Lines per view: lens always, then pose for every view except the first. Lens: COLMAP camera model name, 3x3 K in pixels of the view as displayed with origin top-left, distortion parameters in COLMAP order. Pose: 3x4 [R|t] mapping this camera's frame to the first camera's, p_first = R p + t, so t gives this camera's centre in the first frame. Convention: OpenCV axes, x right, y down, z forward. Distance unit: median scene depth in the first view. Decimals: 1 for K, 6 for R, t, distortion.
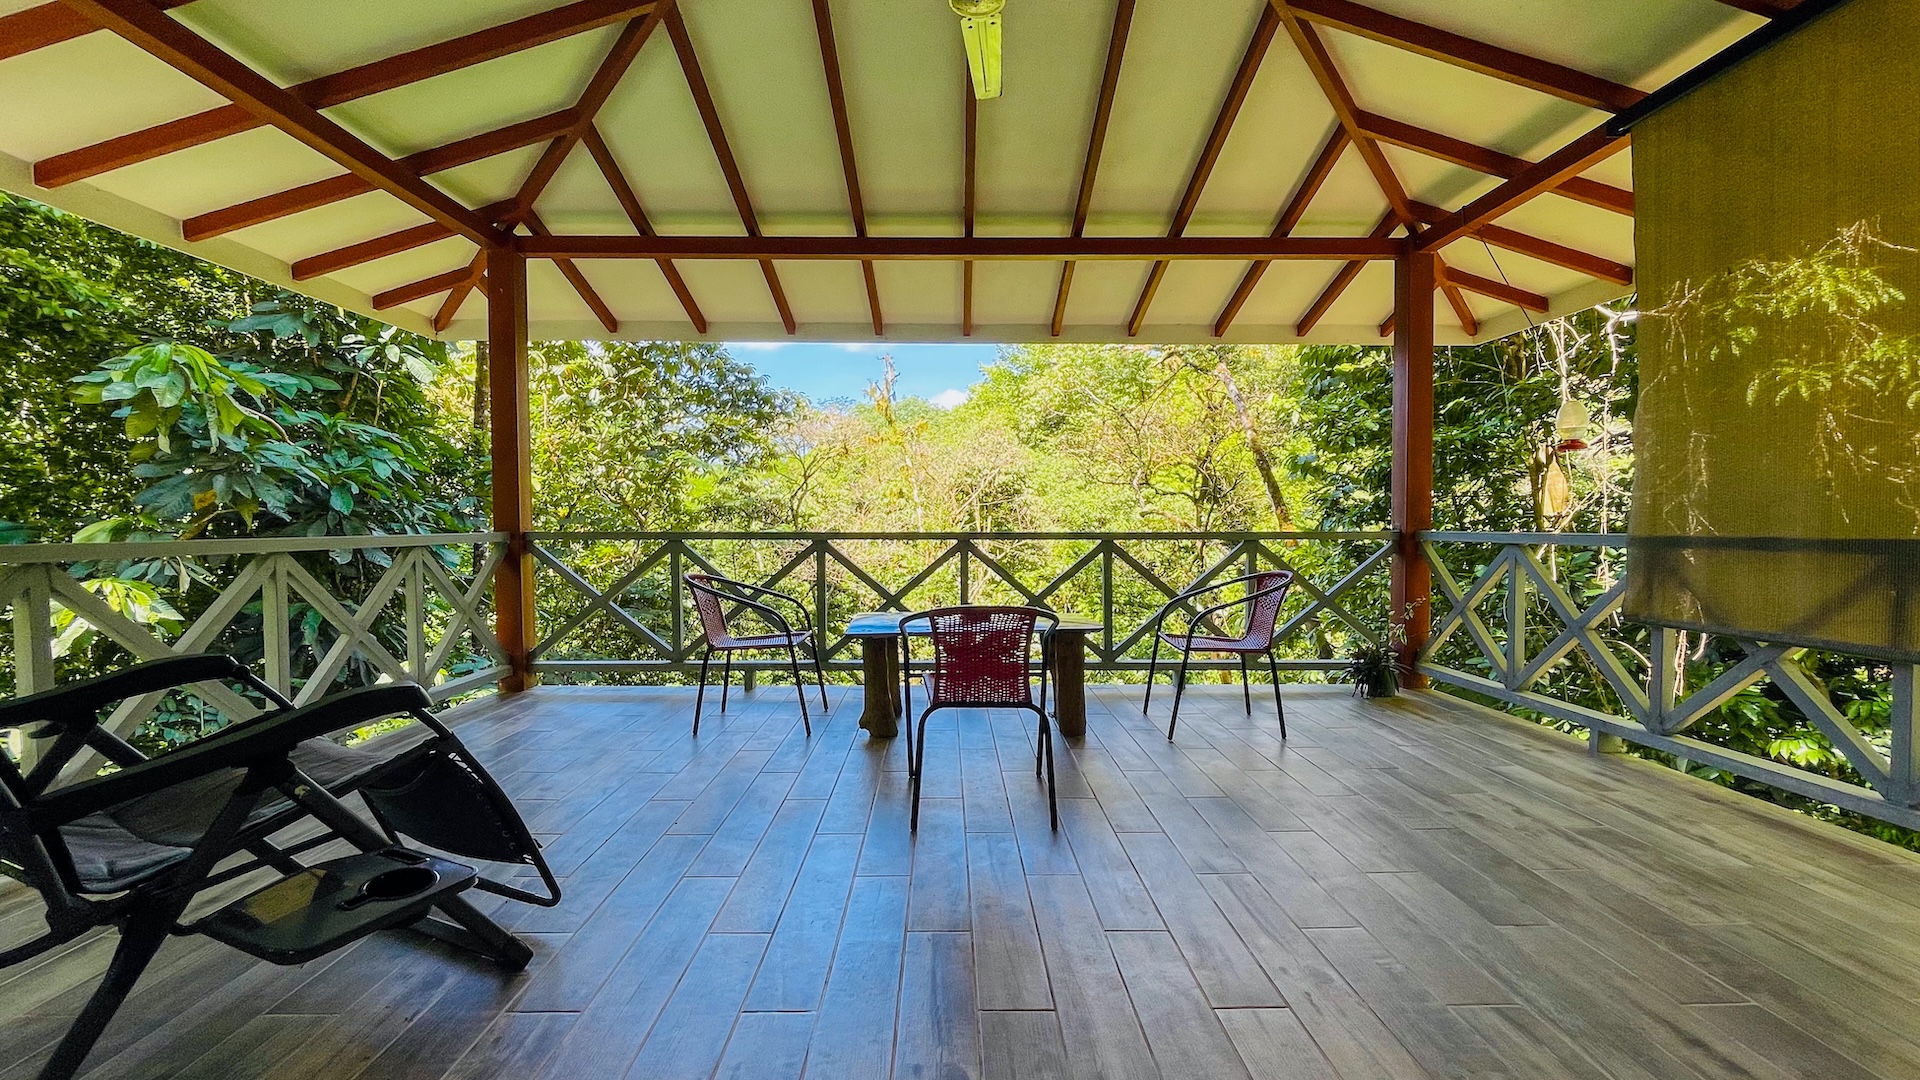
lens RADIAL K [[773.1, 0, 960.0], [0, 773.1, 540.0], [0, 0, 1]] dist [0.007833, 0.000211]
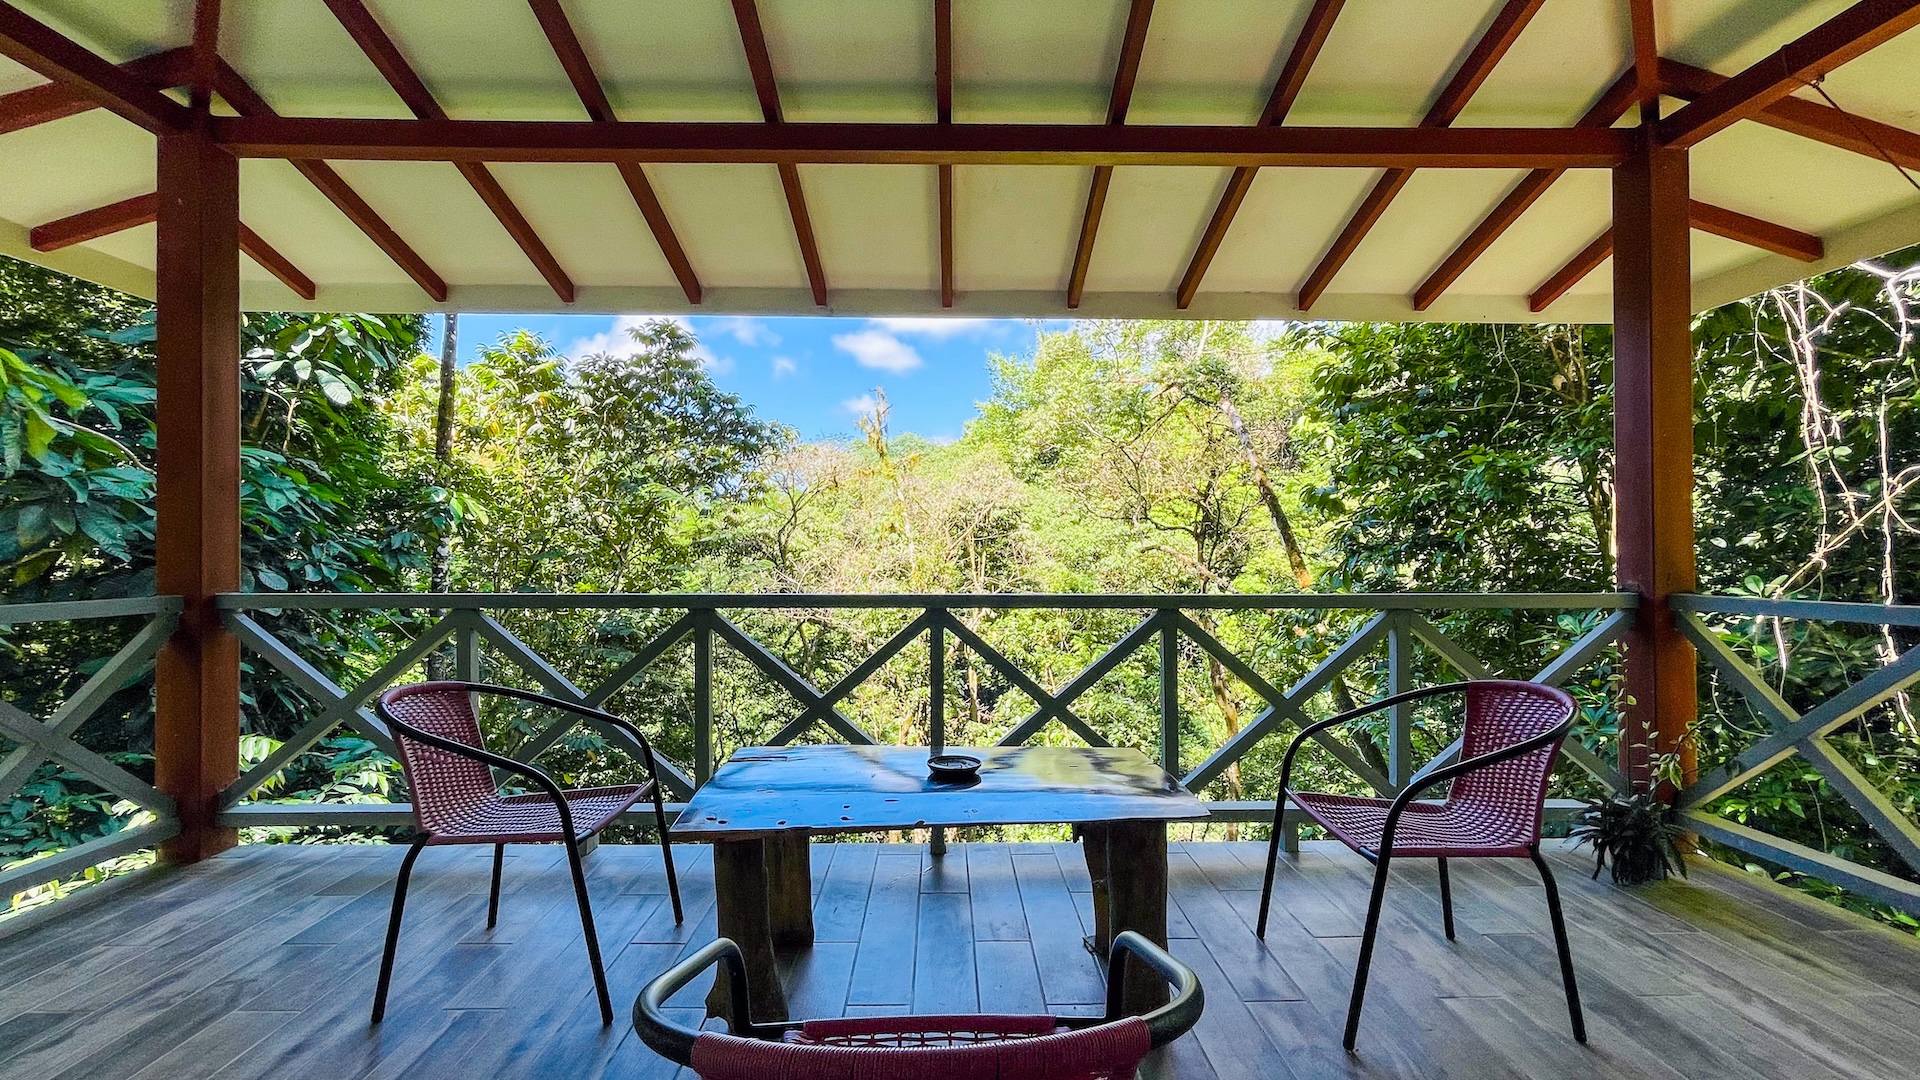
lens RADIAL K [[773.1, 0, 960.0], [0, 773.1, 540.0], [0, 0, 1]] dist [0.007833, 0.000211]
pose [[0.999978, 0.001101, 0.006557, 0.006634], [-0.000809, 0.999013, -0.044411, -0.008631], [-0.006600, 0.044405, 0.998992, 0.124936]]
